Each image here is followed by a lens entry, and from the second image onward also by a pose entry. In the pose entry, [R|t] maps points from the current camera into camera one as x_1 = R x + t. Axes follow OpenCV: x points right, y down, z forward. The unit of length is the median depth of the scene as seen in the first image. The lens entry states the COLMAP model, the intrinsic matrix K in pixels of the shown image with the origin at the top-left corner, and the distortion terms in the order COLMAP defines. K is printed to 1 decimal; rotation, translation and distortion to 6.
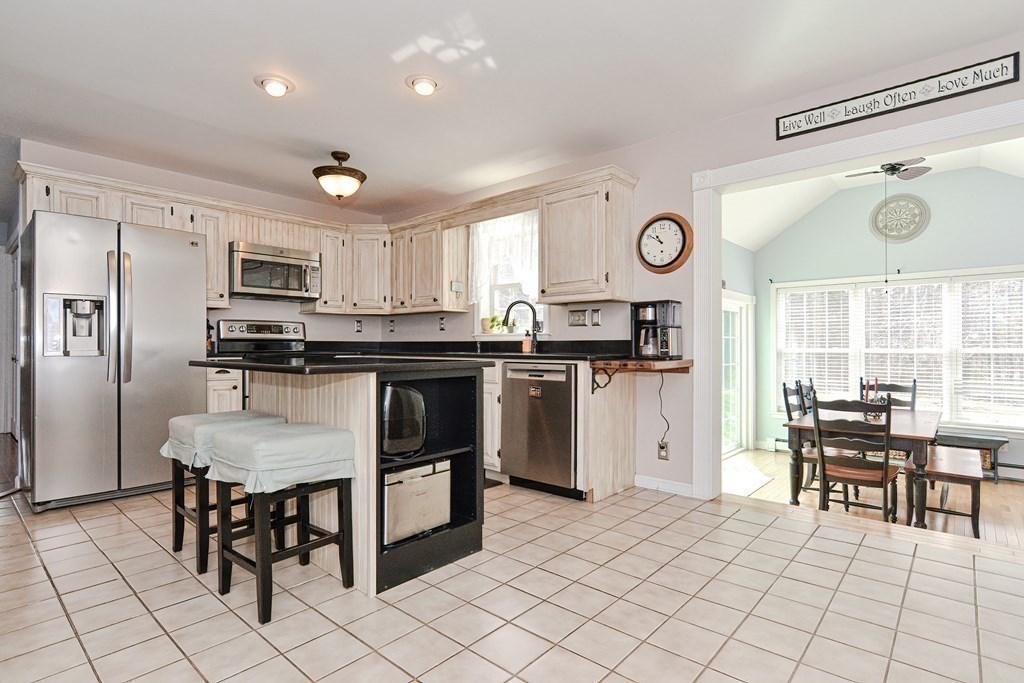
lens RADIAL K [[504.5, 0, 513.5], [0, 504.5, 345.0], [0, 0, 1]] dist [-0.013287, 0.008042]
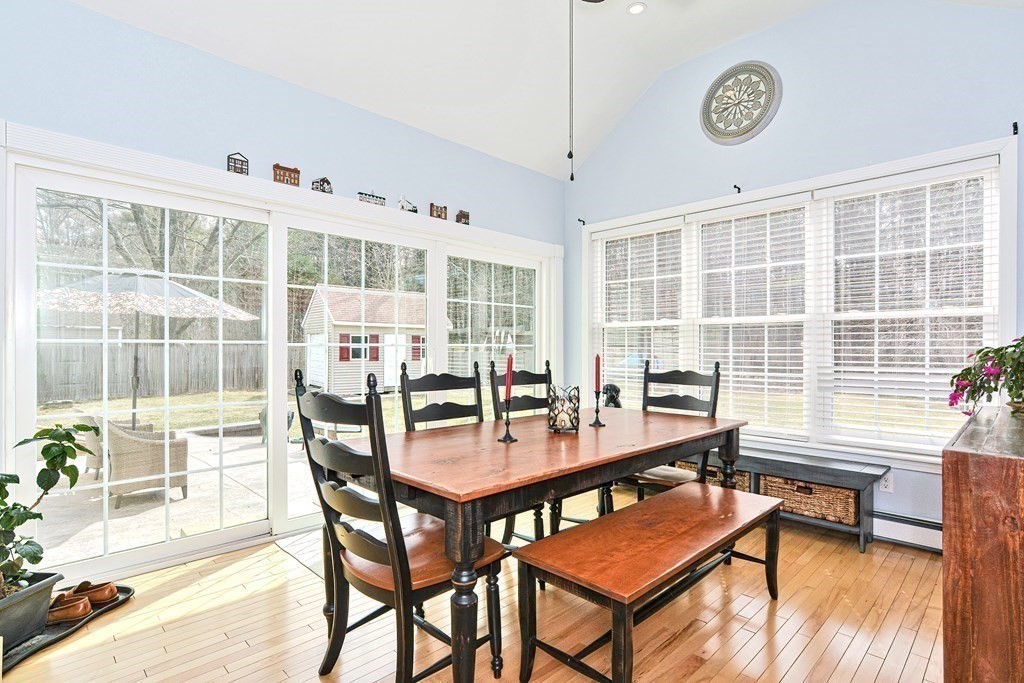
lens RADIAL K [[504.5, 0, 510.5], [0, 504.5, 347.4], [0, 0, 1]] dist [-0.013287, 0.008042]
pose [[0.997541, 0.004171, -0.069961, 0.781214], [-0.003877, 0.999983, 0.004331, 0.064076], [0.069978, -0.004049, 0.997540, 0.539075]]
